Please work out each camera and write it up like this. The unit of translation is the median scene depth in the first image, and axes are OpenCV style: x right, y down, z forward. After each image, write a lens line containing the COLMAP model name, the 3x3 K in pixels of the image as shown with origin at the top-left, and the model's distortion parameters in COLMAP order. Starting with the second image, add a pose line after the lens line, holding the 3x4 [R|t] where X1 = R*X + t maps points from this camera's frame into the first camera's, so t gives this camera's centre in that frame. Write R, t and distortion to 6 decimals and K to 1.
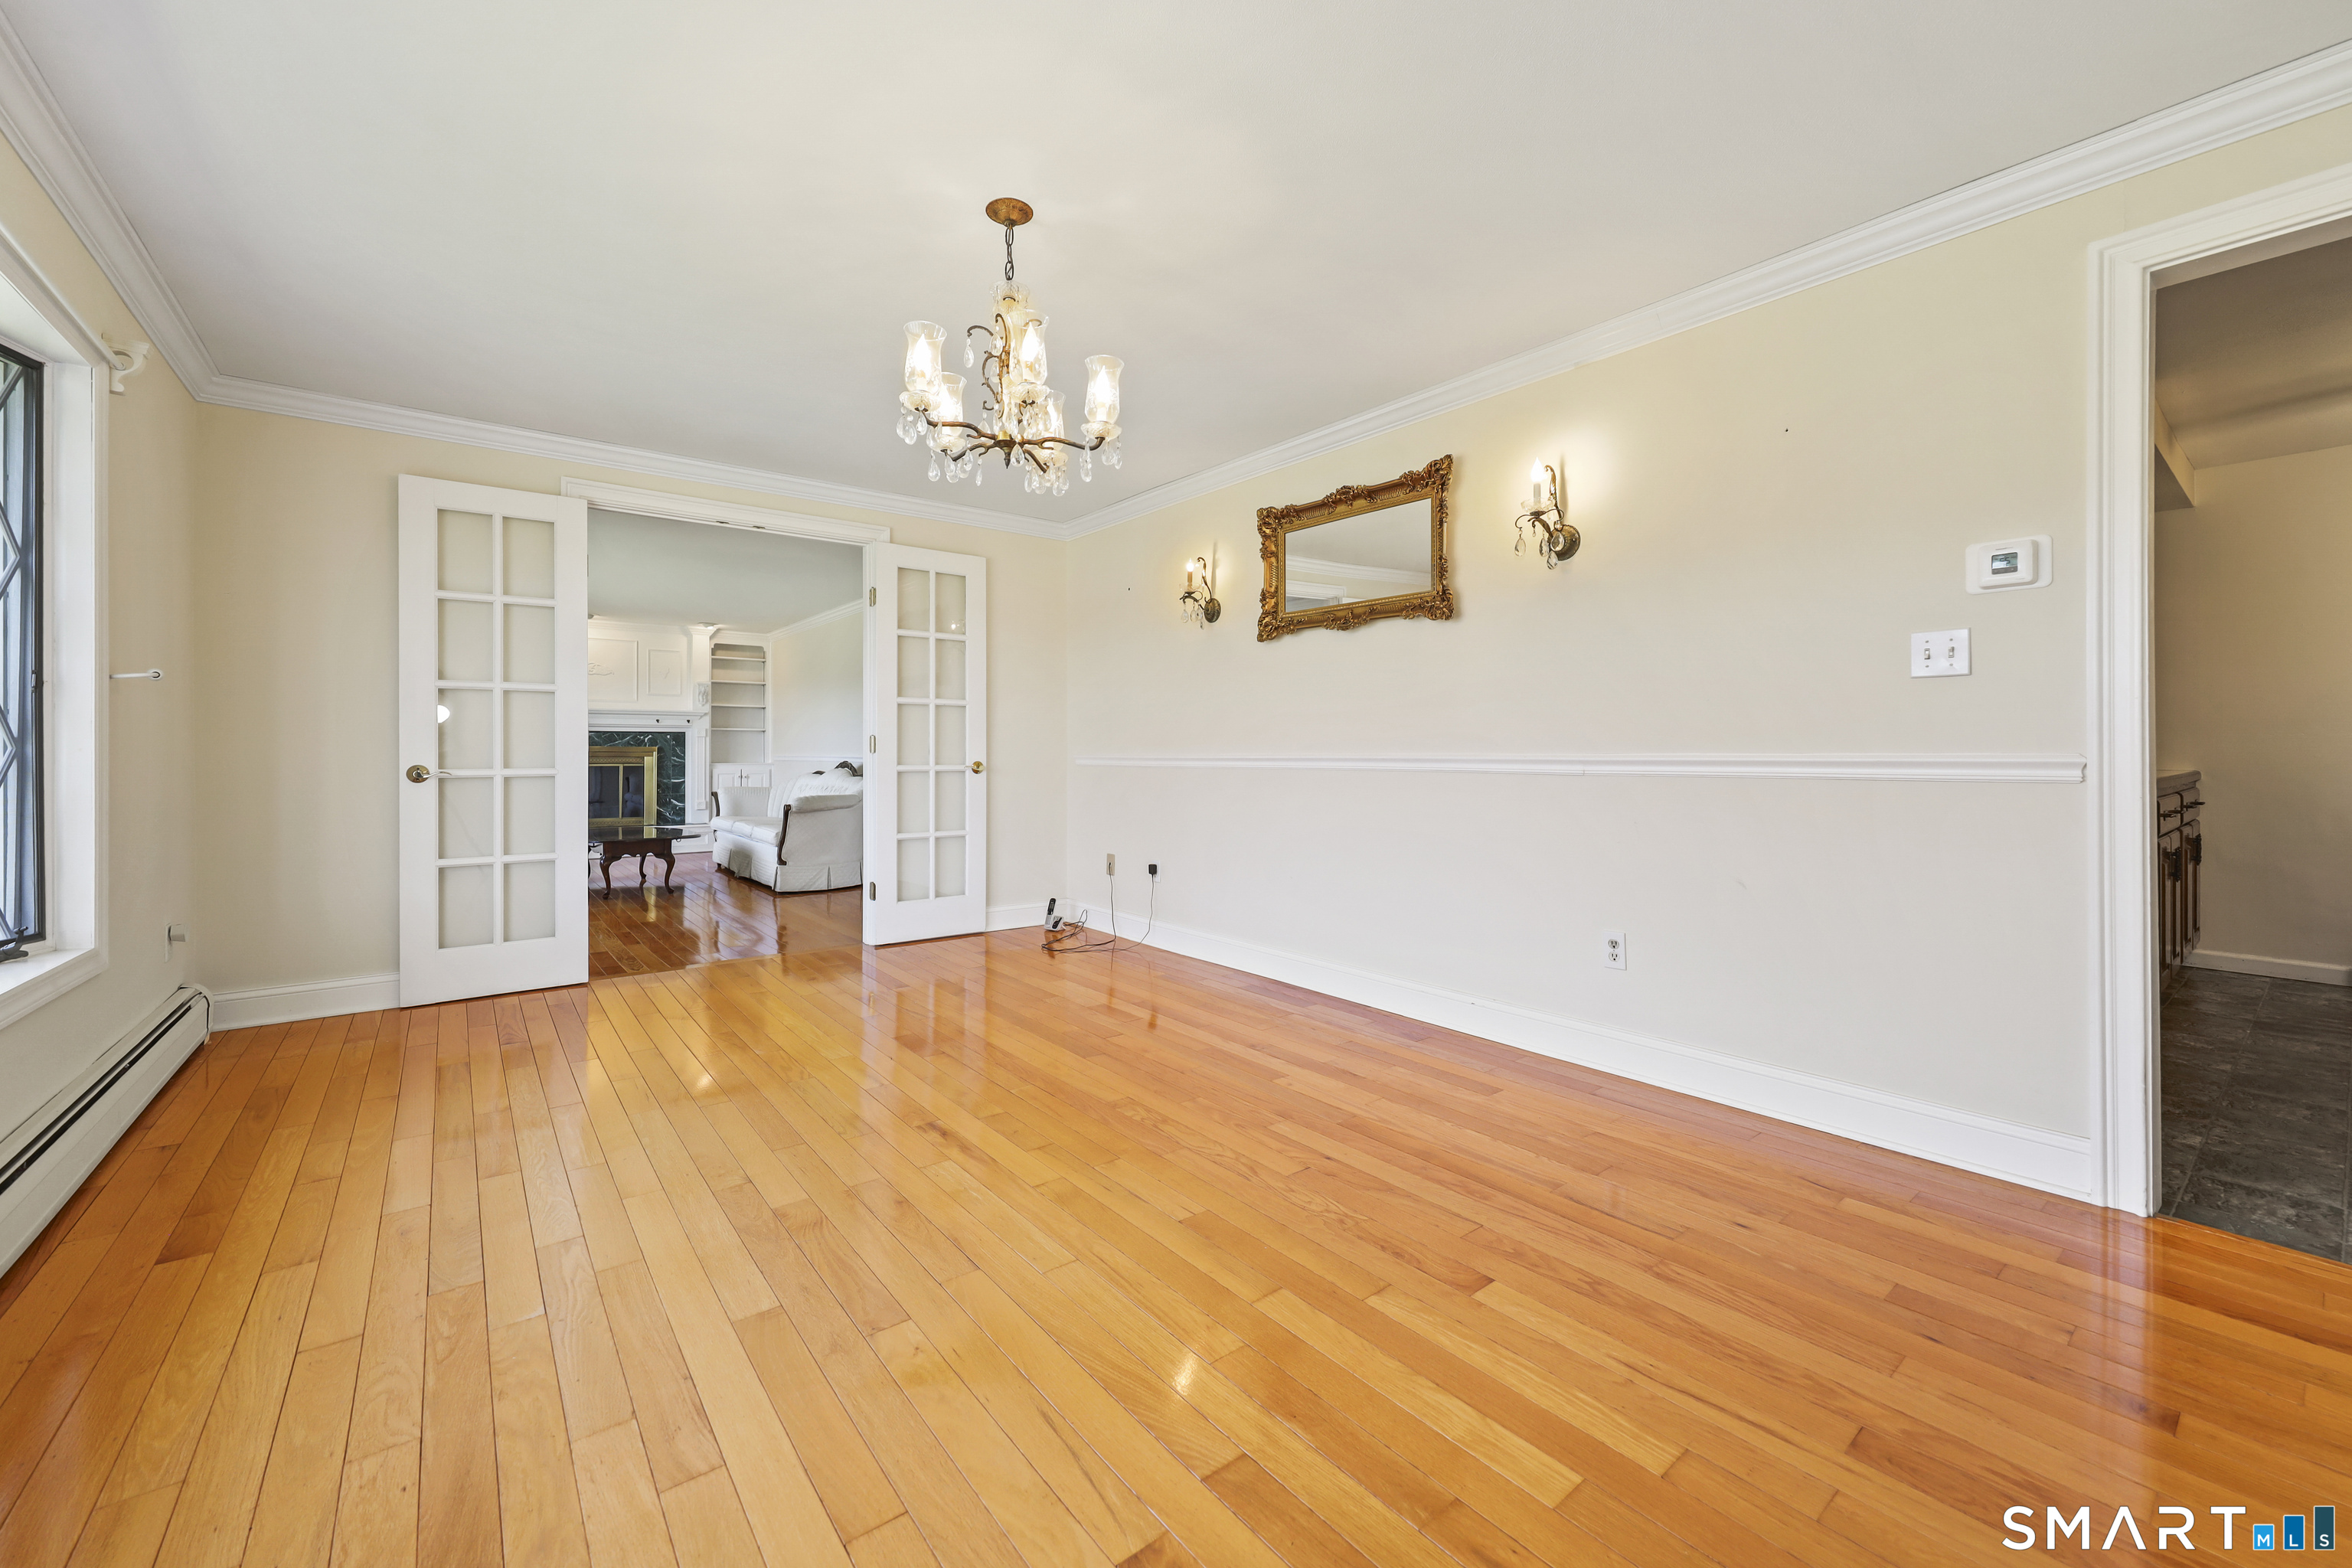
lens RADIAL K [[915.2, 0, 1172.5], [0, 915.2, 751.5], [0, 0, 1]] dist [-0.001427, -0.000097]
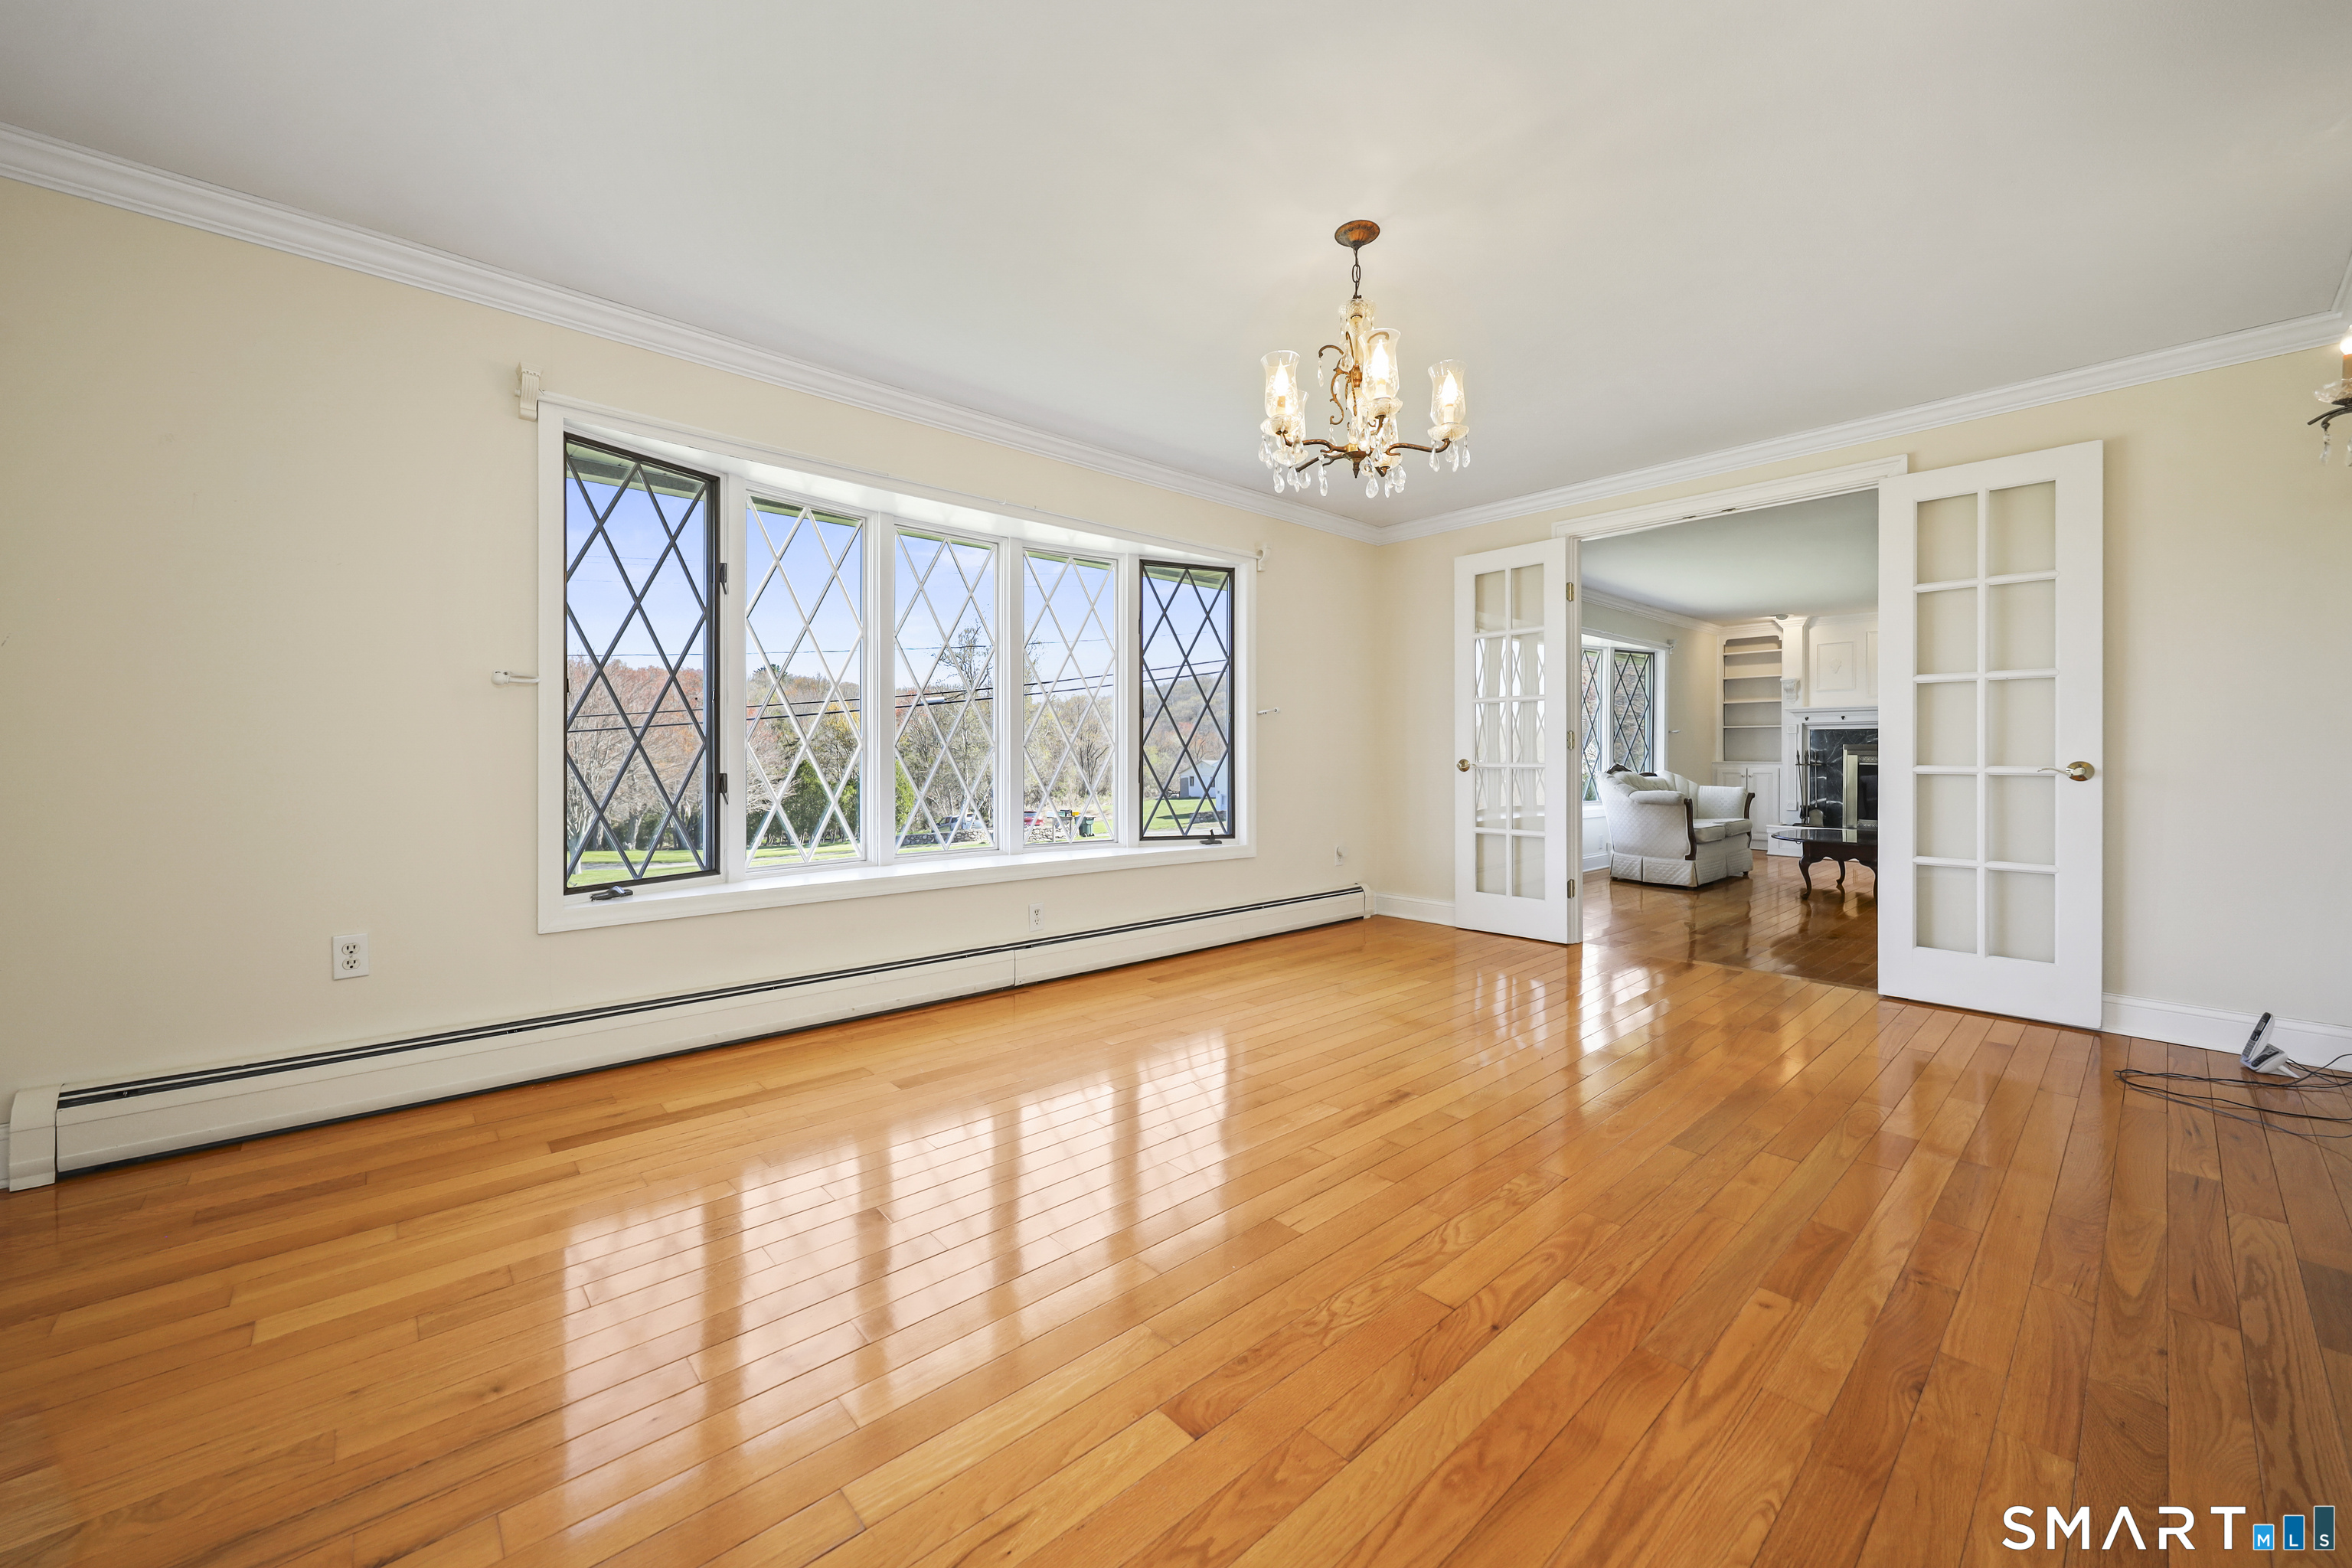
lens RADIAL K [[896.8, 0, 1173.0], [0, 896.8, 759.8], [0, 0, 1]] dist [0.000784, 0.000067]
pose [[0.066779, 0.006572, -0.997746, 0.624572], [0.003114, 0.999972, 0.006795, 0.005328], [0.997763, -0.003561, 0.066757, 0.534575]]
